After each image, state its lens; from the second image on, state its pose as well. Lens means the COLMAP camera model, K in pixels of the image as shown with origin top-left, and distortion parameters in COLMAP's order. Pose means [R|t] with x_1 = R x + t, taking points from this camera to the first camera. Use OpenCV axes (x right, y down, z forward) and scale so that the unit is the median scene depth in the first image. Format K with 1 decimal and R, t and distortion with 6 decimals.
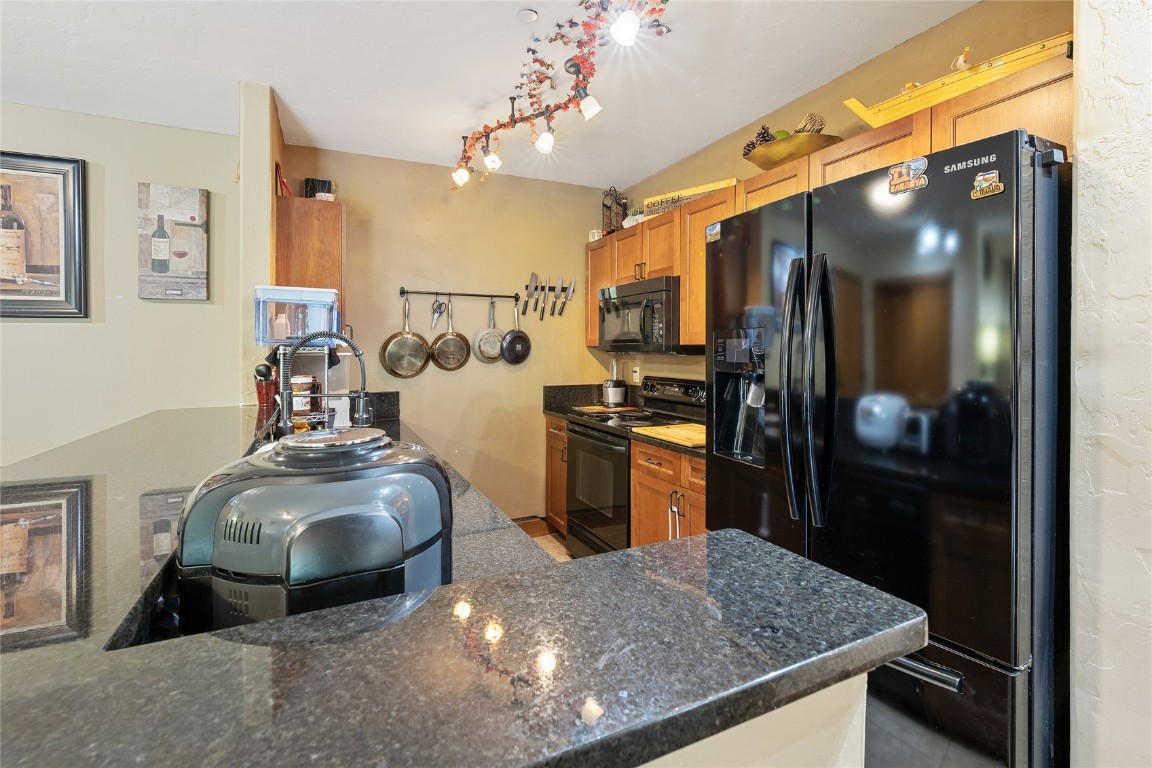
lens RADIAL K [[523.8, 0, 574.1], [0, 523.8, 363.5], [0, 0, 1]] dist [-0.000229, 0.000323]
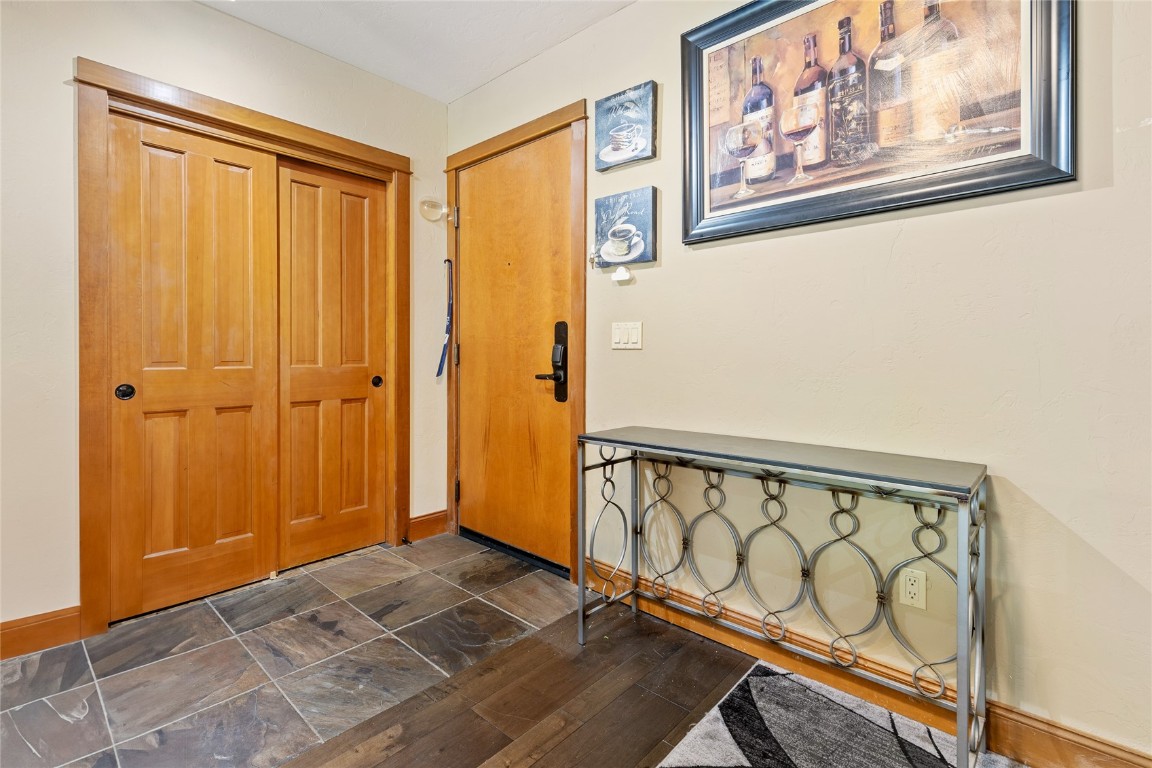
lens RADIAL K [[523.8, 0, 574.1], [0, 523.8, 363.5], [0, 0, 1]] dist [-0.000229, 0.000323]
pose [[0.371037, 0.021814, -0.928362, -0.511670], [-0.029669, 0.999492, 0.011627, 0.072543], [0.928144, 0.023230, 0.371495, 0.311810]]
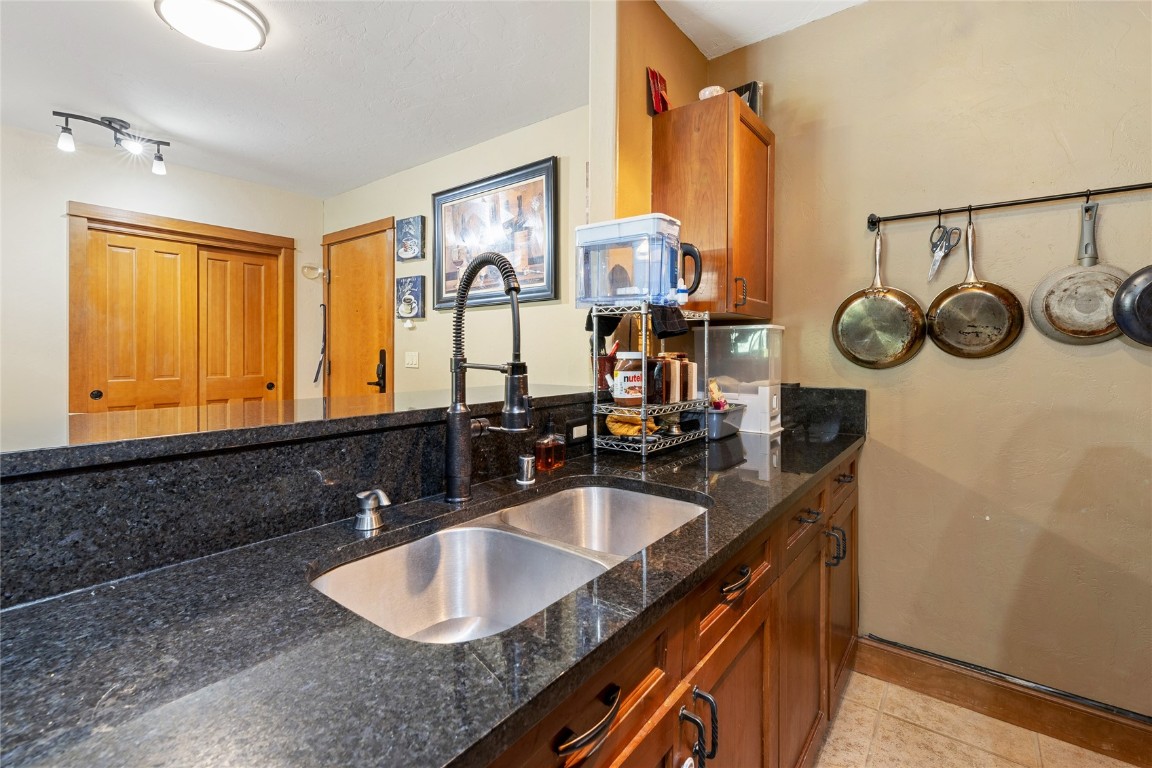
lens RADIAL K [[504.4, 0, 582.3], [0, 504.4, 358.0], [0, 0, 1]] dist [-0.002370, -0.000463]
pose [[0.453065, 0.016677, -0.891321, 0.034621], [-0.029624, 0.999554, 0.003644, 0.024503], [0.890985, 0.024754, 0.453357, 0.452369]]
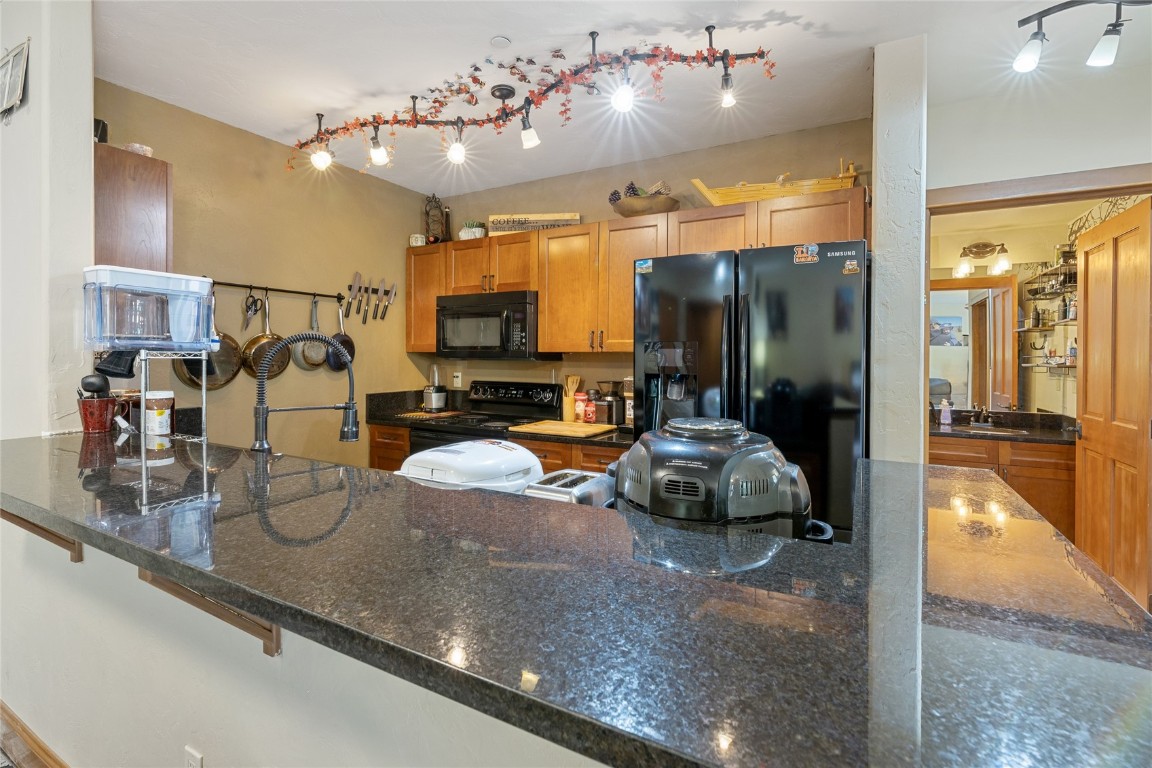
lens RADIAL K [[519.2, 0, 580.6], [0, 519.2, 376.5], [0, 0, 1]] dist [0.001400, 0.000203]
pose [[0.814154, -0.018663, 0.580349, -0.324077], [0.010300, 0.999790, 0.017702, -0.001274], [-0.580558, -0.008435, 0.814175, 0.024009]]
